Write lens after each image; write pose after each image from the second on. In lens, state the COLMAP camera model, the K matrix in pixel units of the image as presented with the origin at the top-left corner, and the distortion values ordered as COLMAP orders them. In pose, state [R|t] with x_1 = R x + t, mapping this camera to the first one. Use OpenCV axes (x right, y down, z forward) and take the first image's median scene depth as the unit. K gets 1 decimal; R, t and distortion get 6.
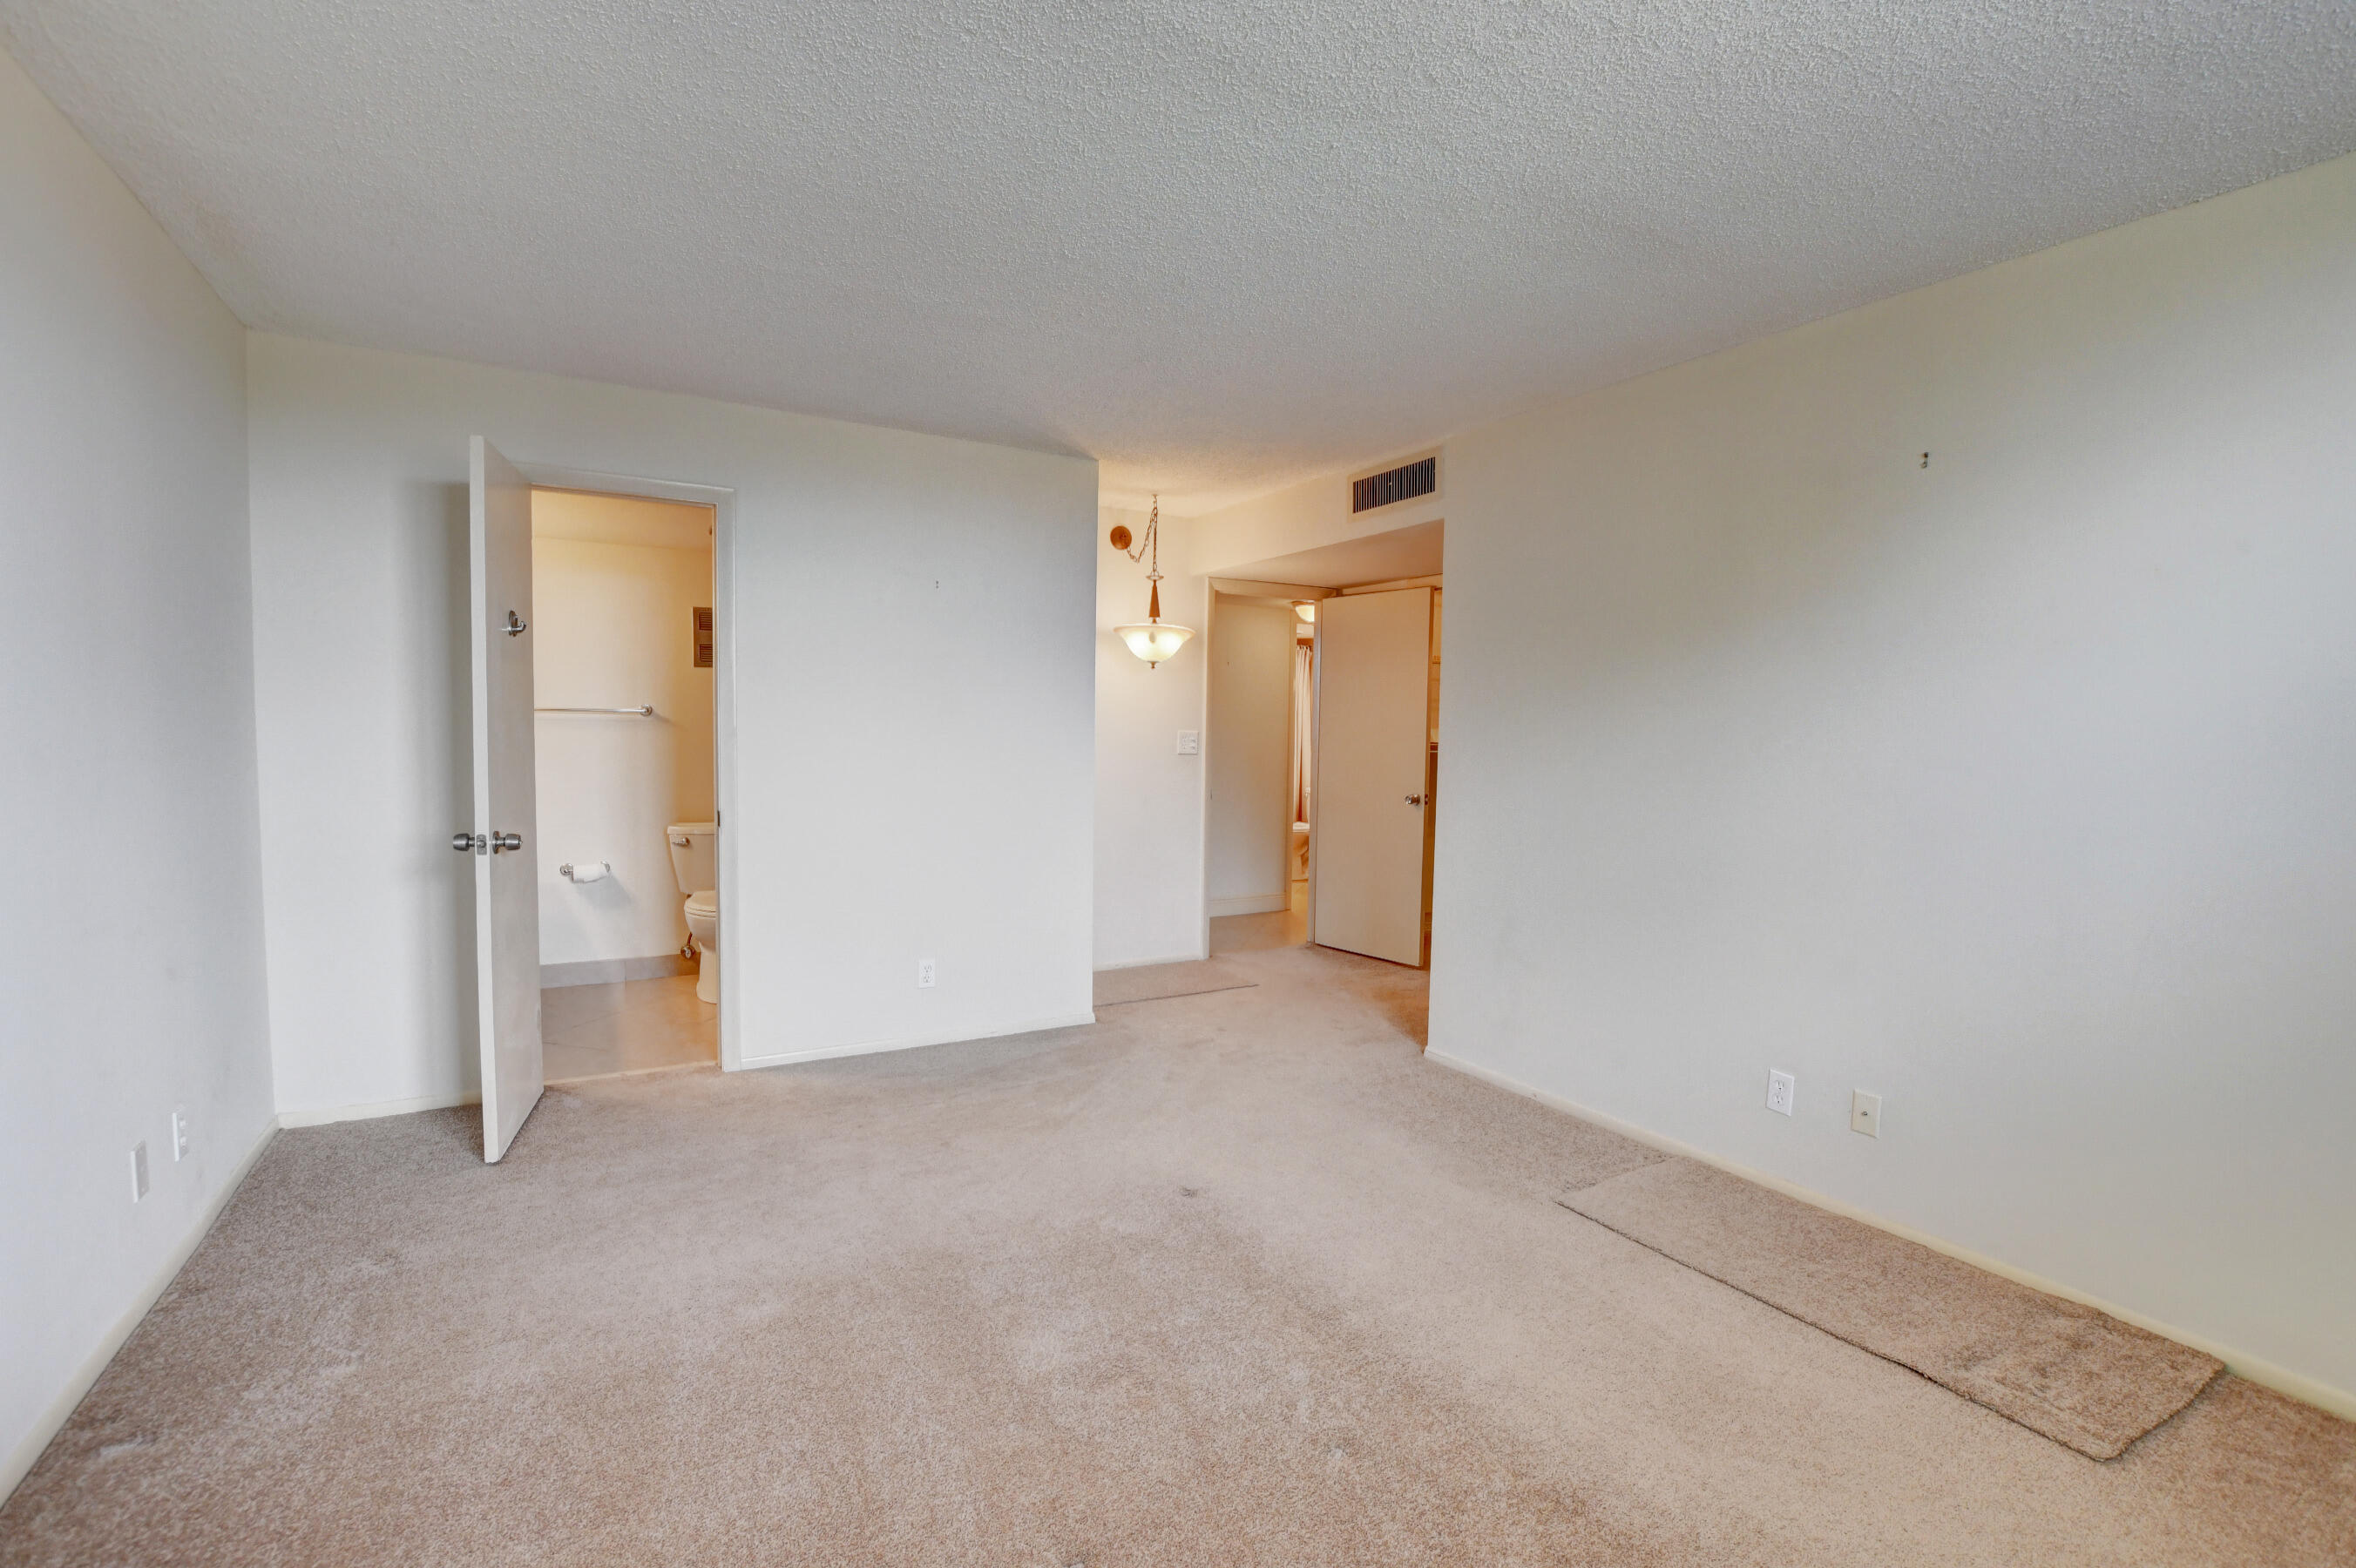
lens RADIAL K [[1038.0, 0, 1182.8], [0, 1038.0, 793.0], [0, 0, 1]] dist [-0.023616, 0.000056]
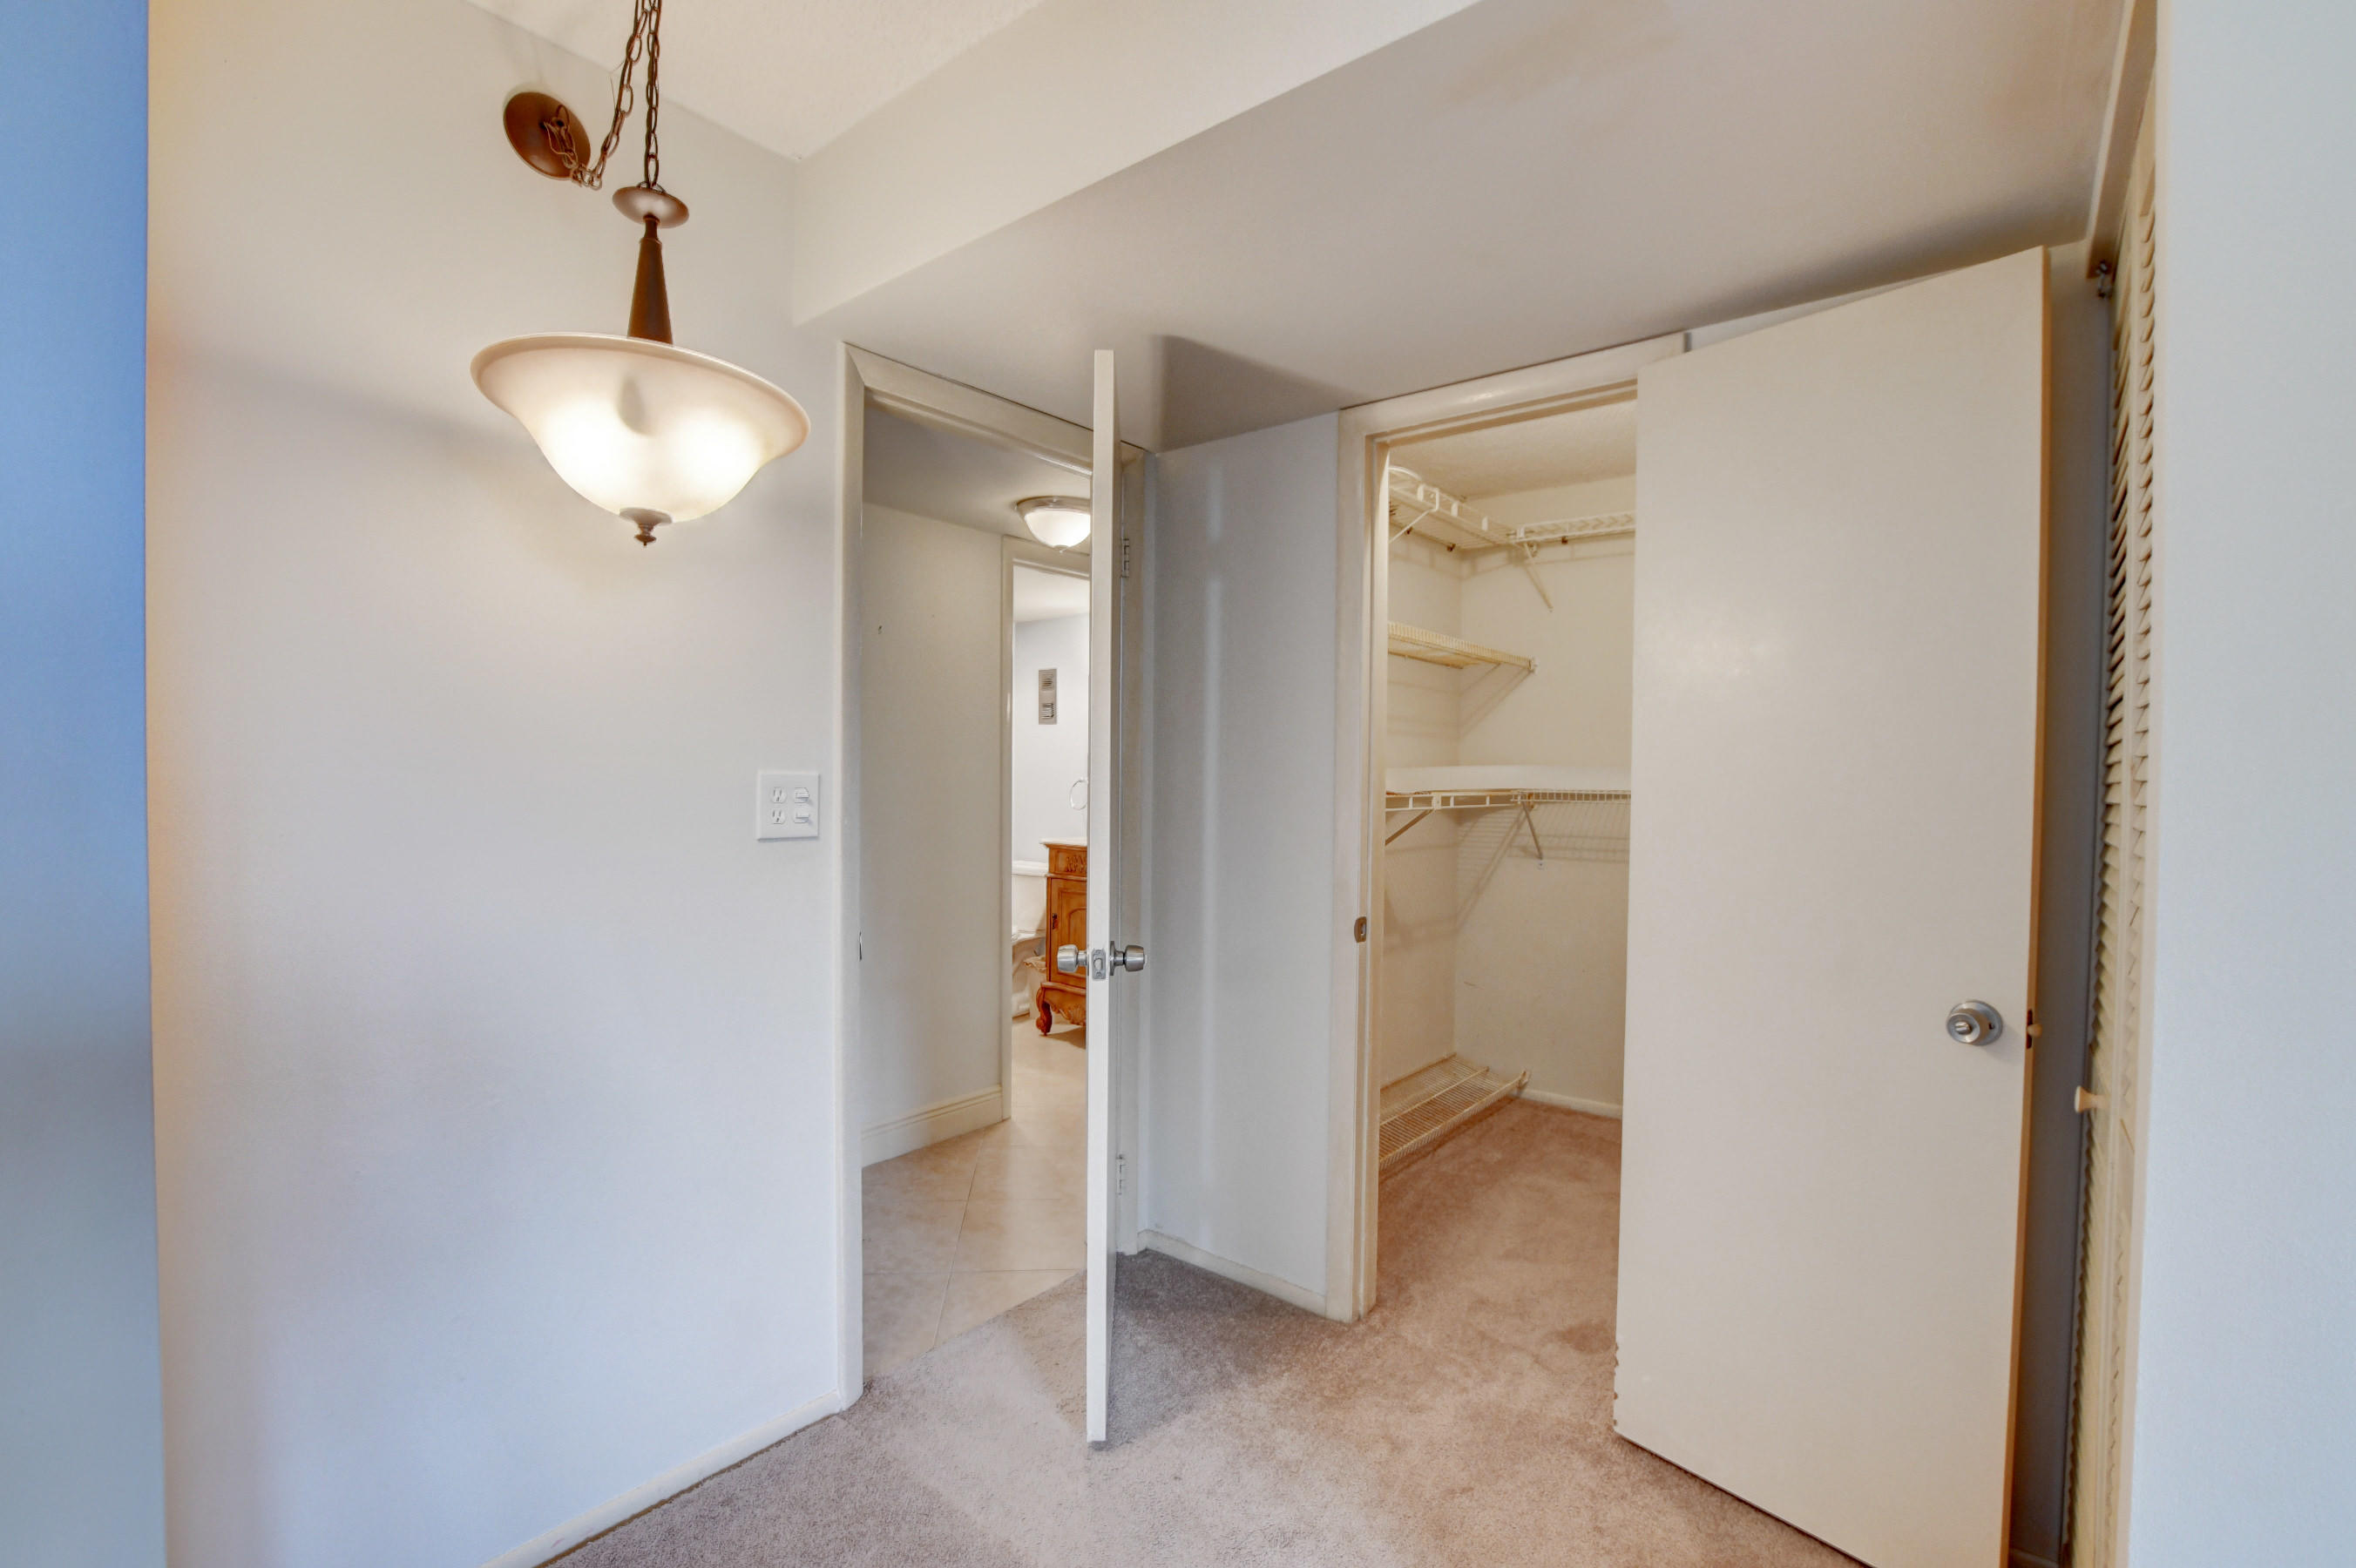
lens RADIAL K [[1038.0, 0, 1182.8], [0, 1038.0, 793.0], [0, 0, 1]] dist [-0.023616, 0.000056]
pose [[0.935756, -0.012160, 0.352438, 0.008541], [0.039191, 0.996800, -0.069664, -0.023472], [-0.350463, 0.079001, 0.933239, 0.688765]]
